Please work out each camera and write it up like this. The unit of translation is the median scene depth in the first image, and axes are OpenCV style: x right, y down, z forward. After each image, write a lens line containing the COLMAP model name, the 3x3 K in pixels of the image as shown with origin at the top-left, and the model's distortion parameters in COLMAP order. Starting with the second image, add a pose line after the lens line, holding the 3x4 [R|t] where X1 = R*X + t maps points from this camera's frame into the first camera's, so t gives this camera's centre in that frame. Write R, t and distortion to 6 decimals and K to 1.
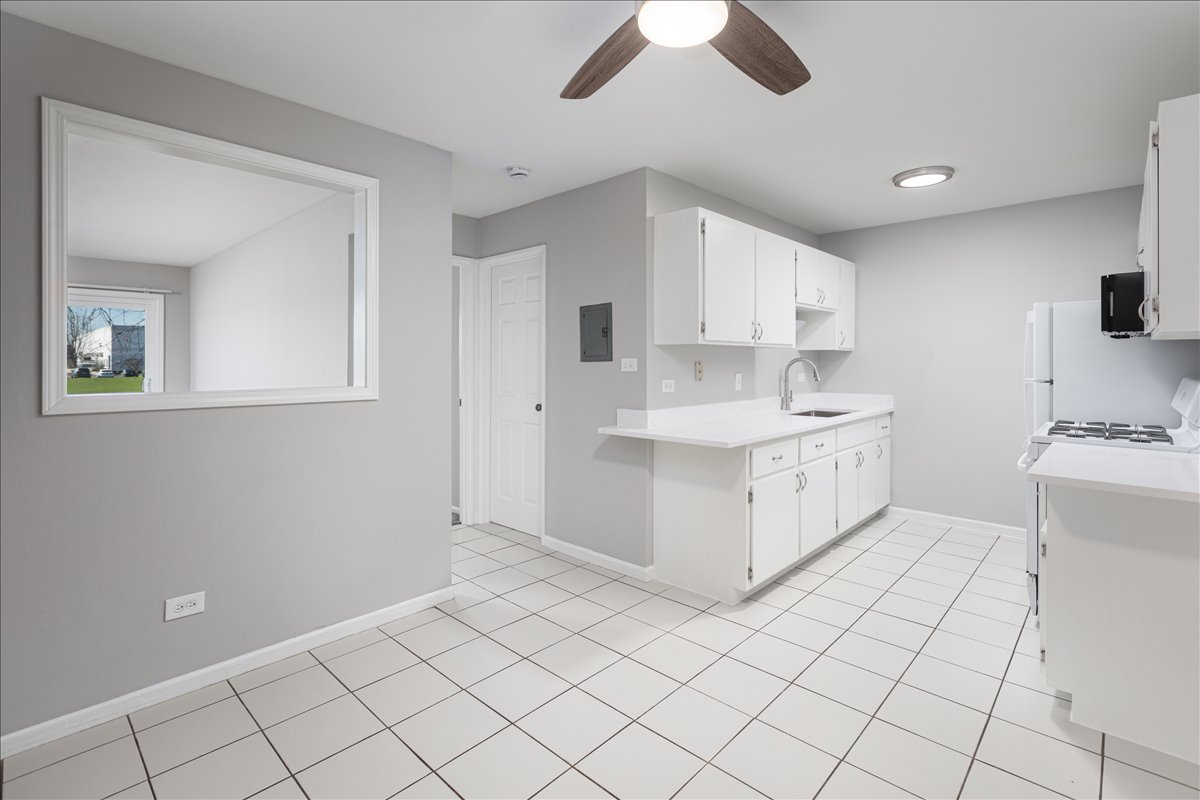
lens RADIAL K [[551.4, 0, 601.6], [0, 551.4, 363.4], [0, 0, 1]] dist [0.006227, -0.001460]
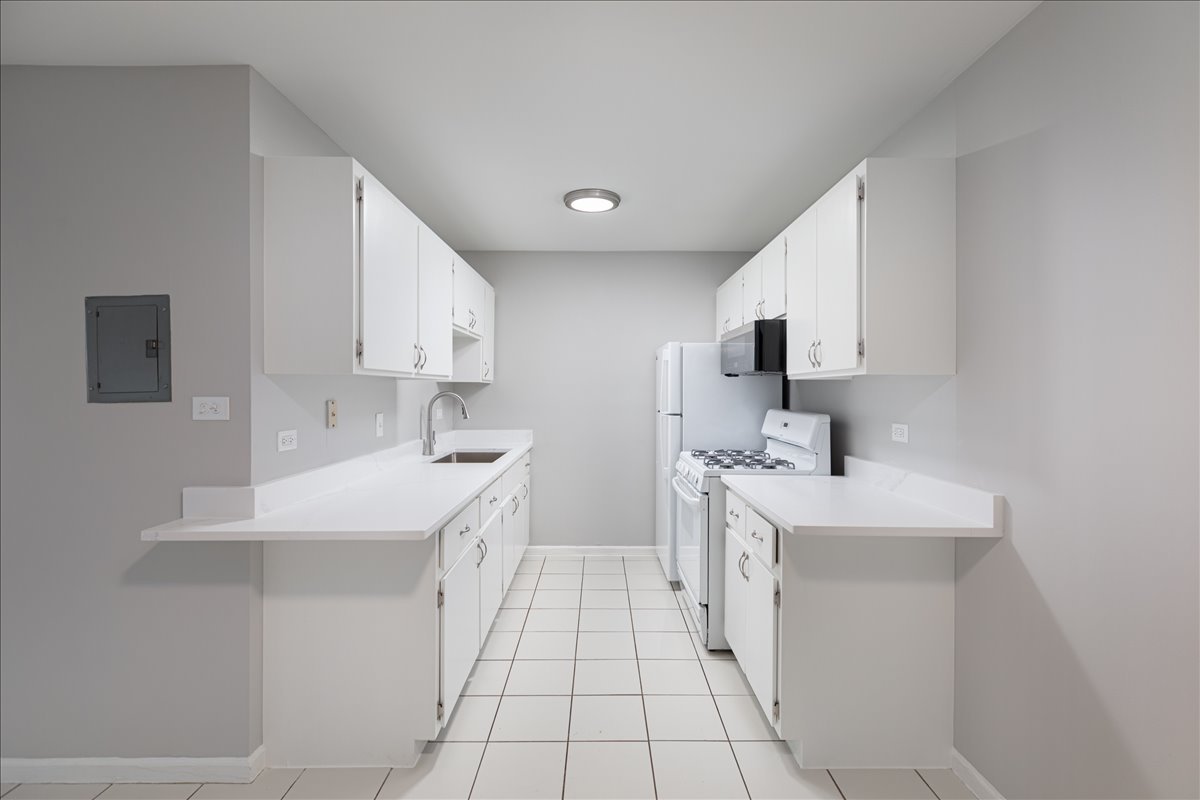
lens RADIAL K [[551.4, 0, 607.6], [0, 551.4, 390.0], [0, 0, 1]] dist [0.006227, -0.001460]
pose [[0.726070, -0.001148, 0.687619, -0.044007], [0.002565, 0.999996, -0.001039, -0.013885], [-0.687616, 0.002518, 0.726071, 0.300461]]
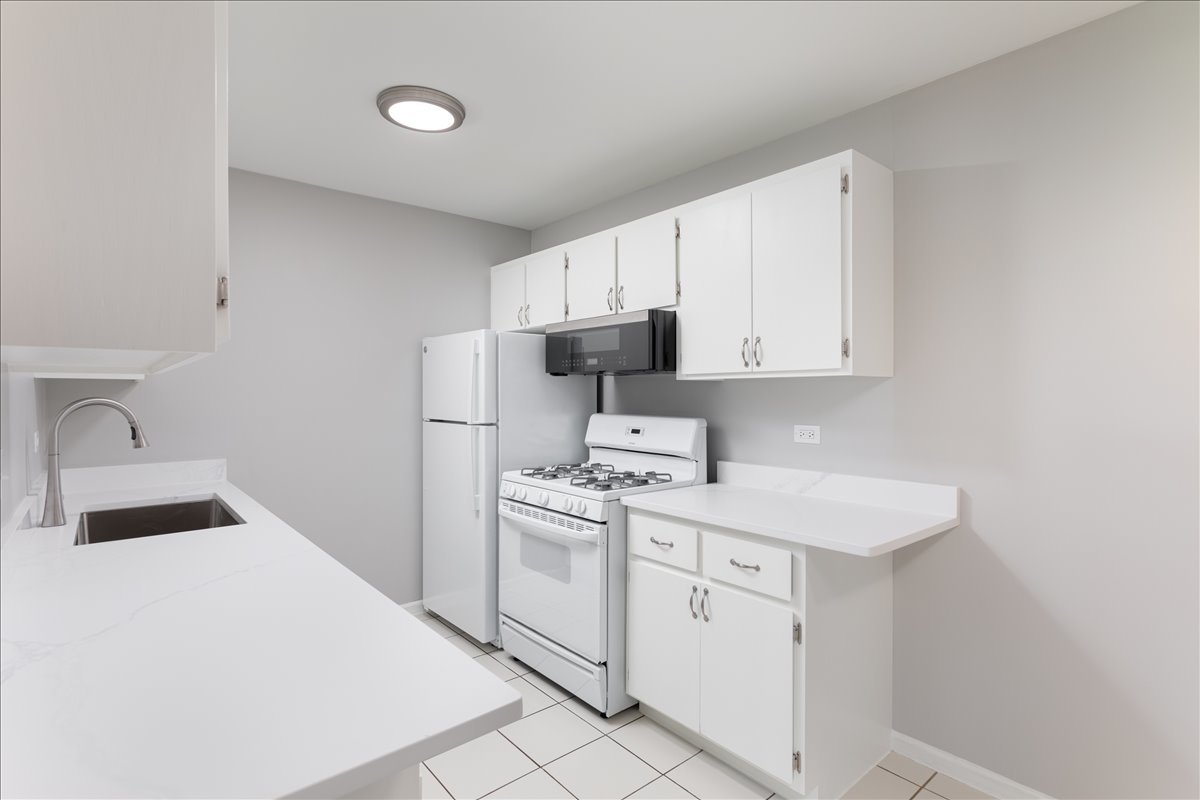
lens RADIAL K [[590.8, 0, 600.0], [0, 590.8, 391.8], [0, 0, 1]] dist [-0.004567, -0.000357]
pose [[0.120785, -0.001934, 0.992677, -0.065628], [0.006348, 0.999979, 0.001175, -0.015685], [-0.992658, 0.006160, 0.120795, 0.715307]]
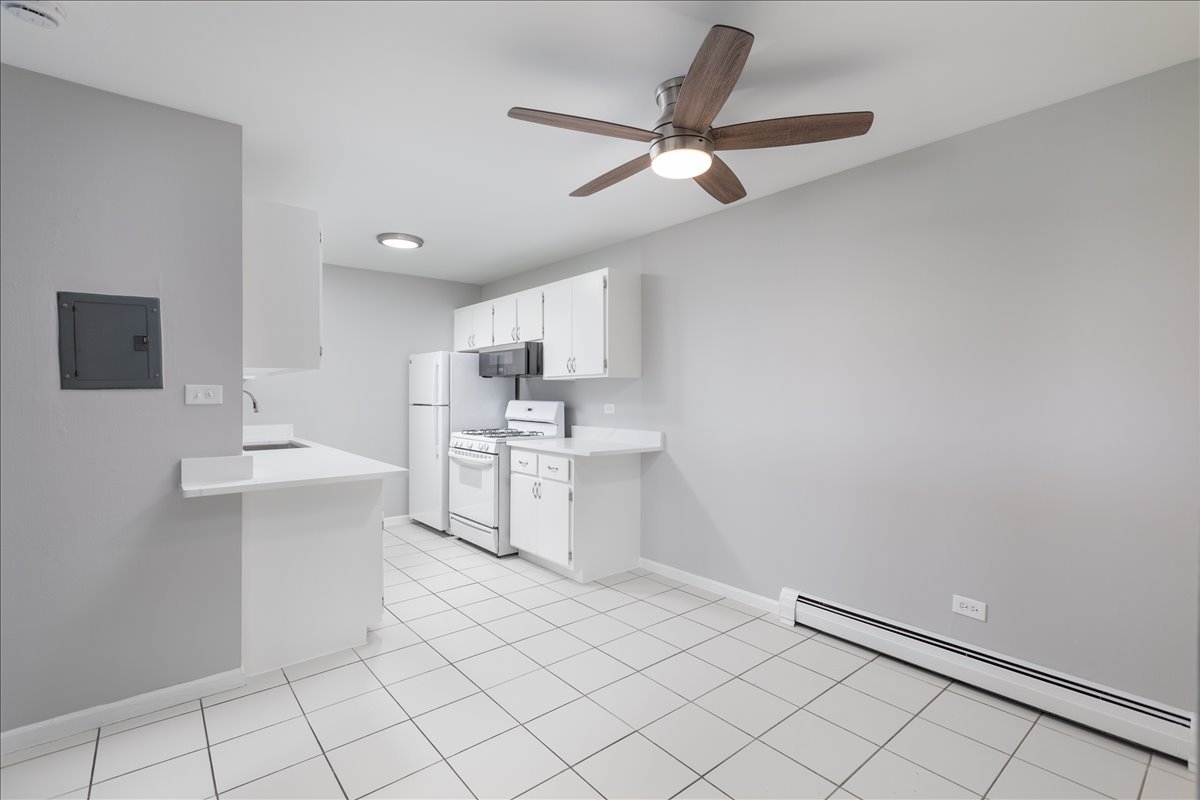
lens RADIAL K [[551.4, 0, 613.8], [0, 551.4, 393.2], [0, 0, 1]] dist [0.006227, -0.001460]
pose [[0.107155, 0.000972, 0.994242, -0.579495], [0.005049, 0.999986, -0.001522, 0.005202], [-0.994229, 0.005183, 0.107149, 0.401119]]
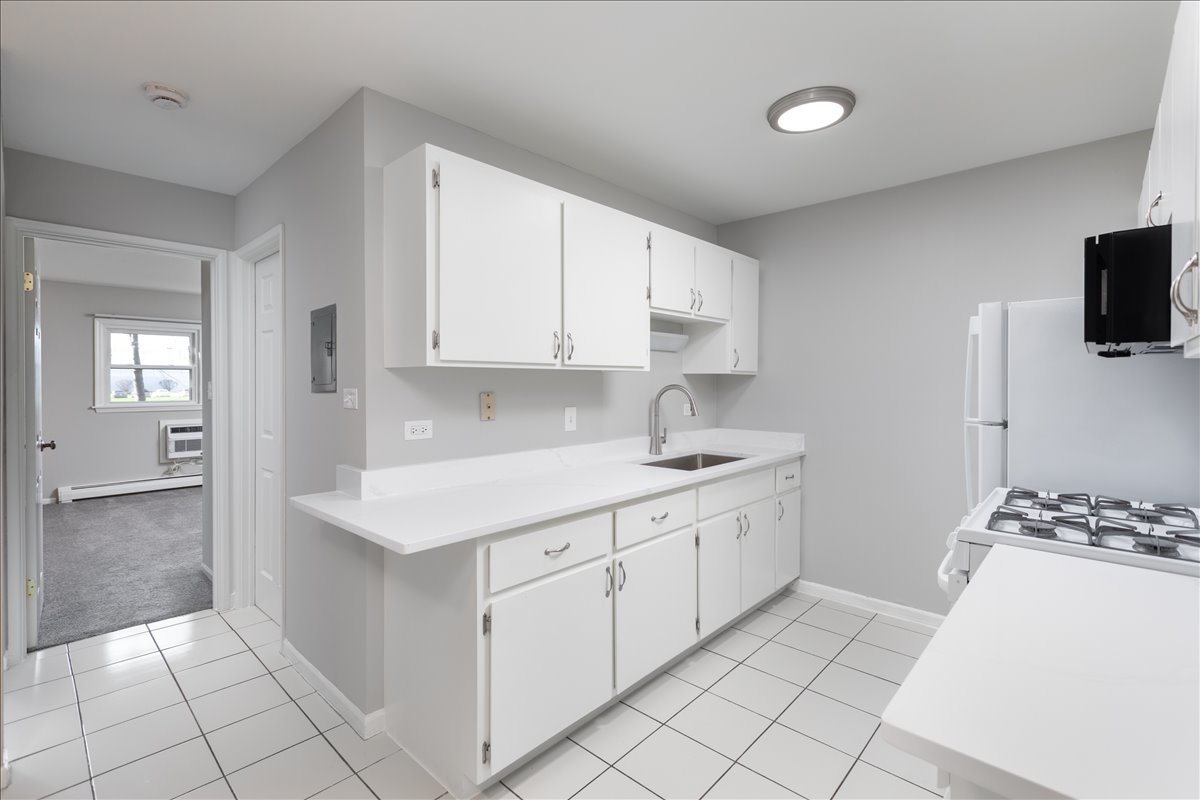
lens RADIAL K [[551.4, 0, 579.3], [0, 551.4, 384.1], [0, 0, 1]] dist [0.006227, -0.001460]
pose [[0.999878, -0.001975, -0.015483, 0.319546], [0.001941, 0.999996, -0.002268, -0.011586], [0.015488, 0.002237, 0.999878, 0.343779]]
